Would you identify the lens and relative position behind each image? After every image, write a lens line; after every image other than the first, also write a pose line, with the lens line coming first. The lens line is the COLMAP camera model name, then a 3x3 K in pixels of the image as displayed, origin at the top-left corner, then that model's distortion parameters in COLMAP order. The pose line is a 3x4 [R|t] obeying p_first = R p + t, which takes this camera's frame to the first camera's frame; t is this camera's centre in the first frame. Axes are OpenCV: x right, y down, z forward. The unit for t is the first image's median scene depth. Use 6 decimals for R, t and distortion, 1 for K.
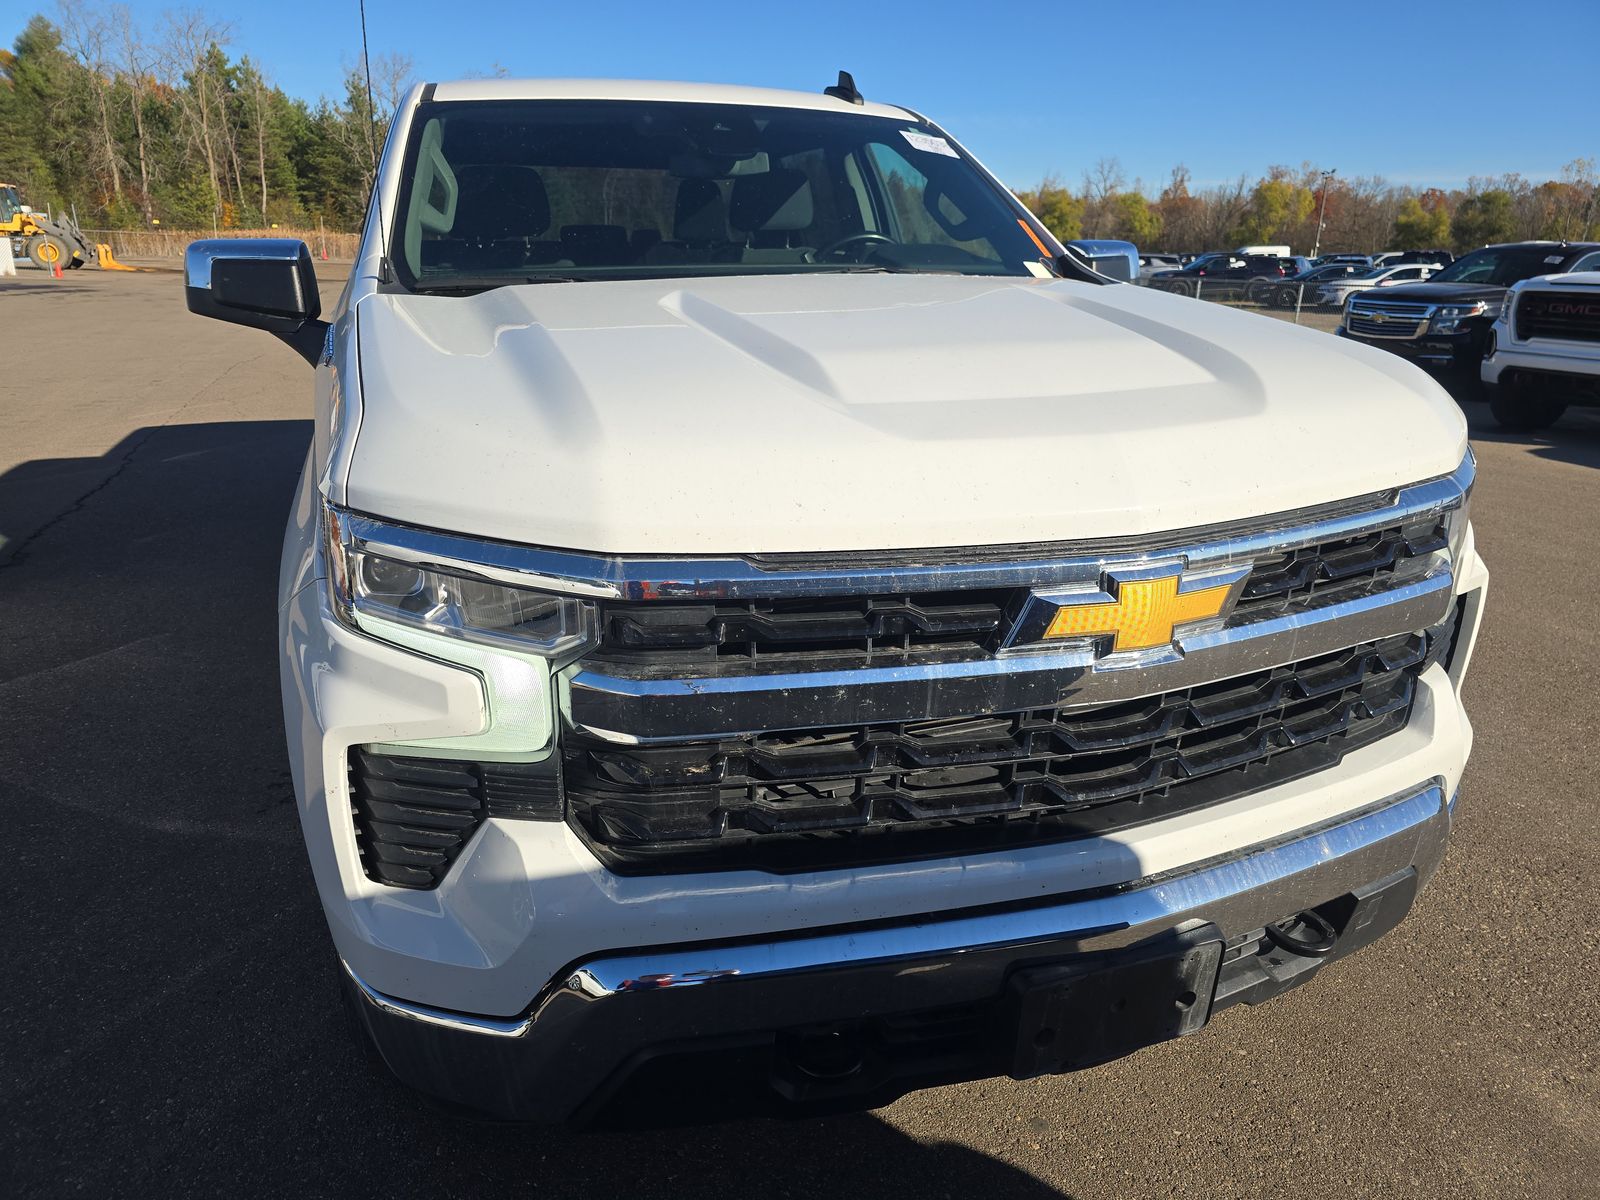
lens RADIAL K [[1077.4, 0, 807.2], [0, 1077.4, 589.4], [0, 0, 1]] dist [0.044135, -0.043753]
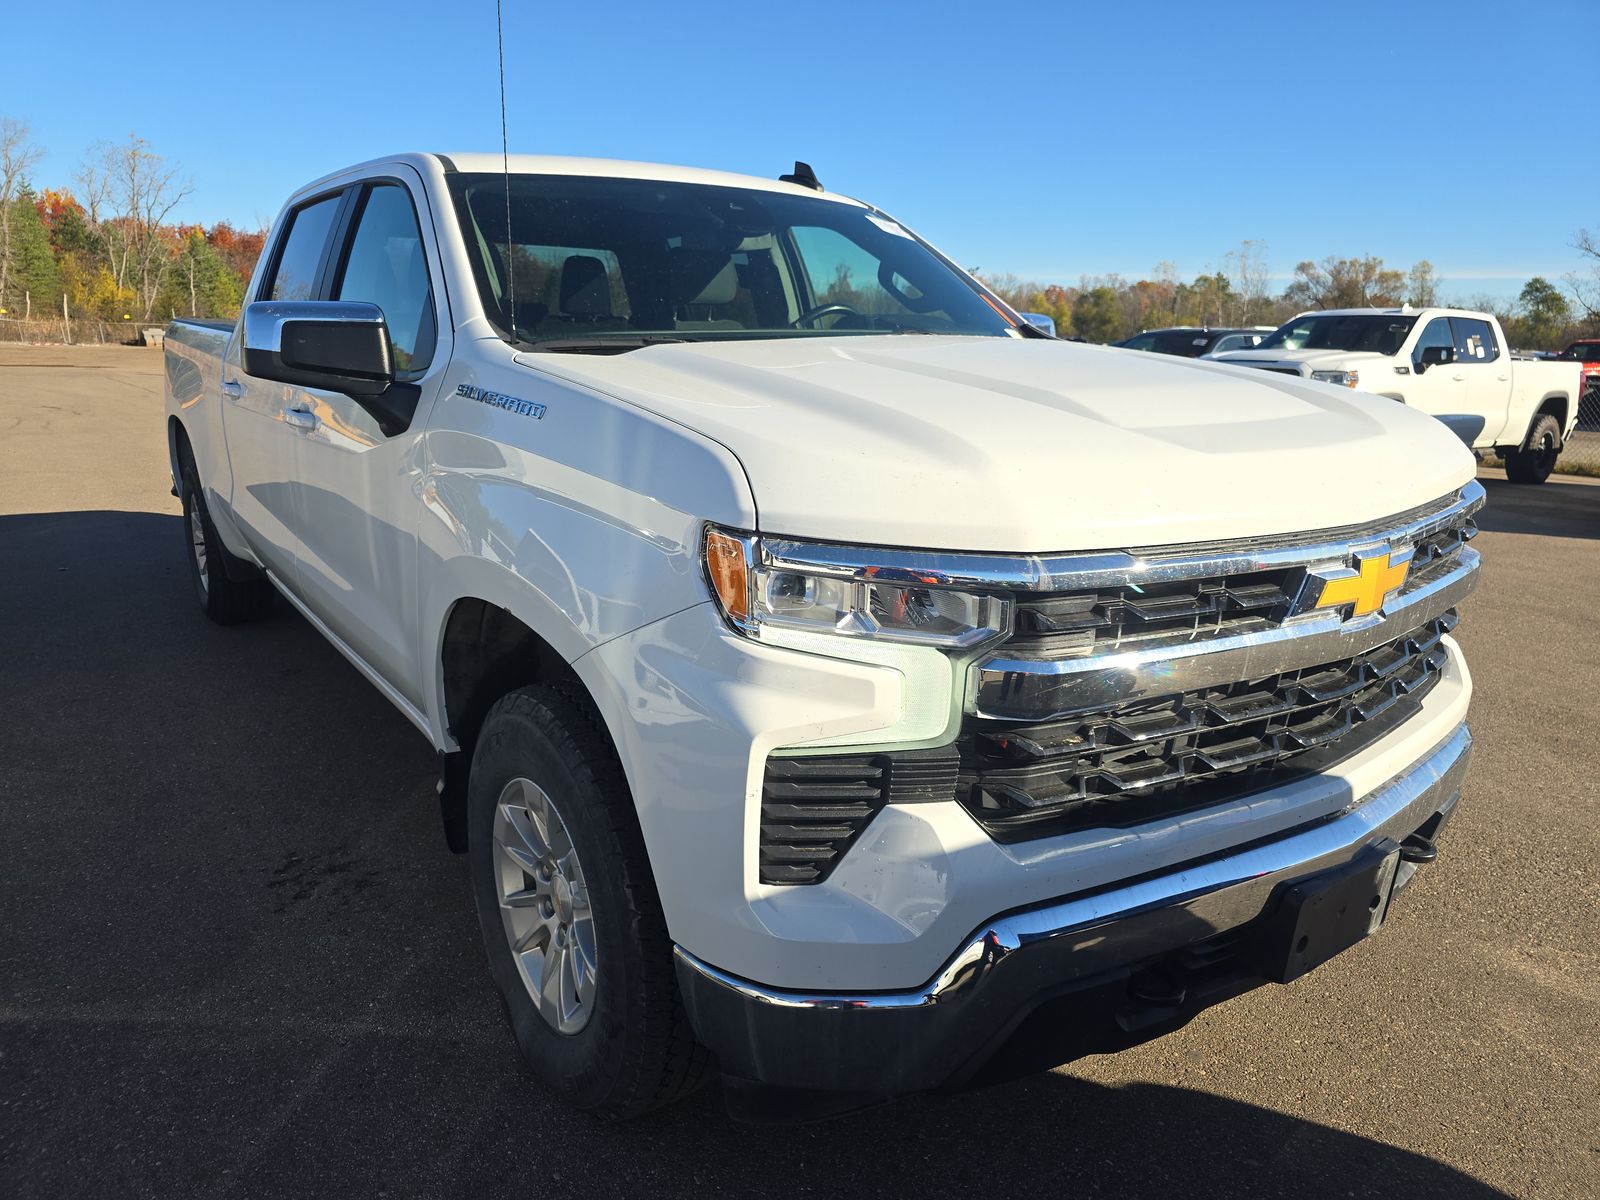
lens RADIAL K [[1077.4, 0, 783.4], [0, 1077.4, 597.3], [0, 0, 1]] dist [0.044135, -0.043753]
pose [[0.961792, -0.061101, 0.266875, -0.670894], [0.078793, 0.995312, -0.056086, 0.052423], [-0.262197, 0.074971, 0.962098, -0.047483]]
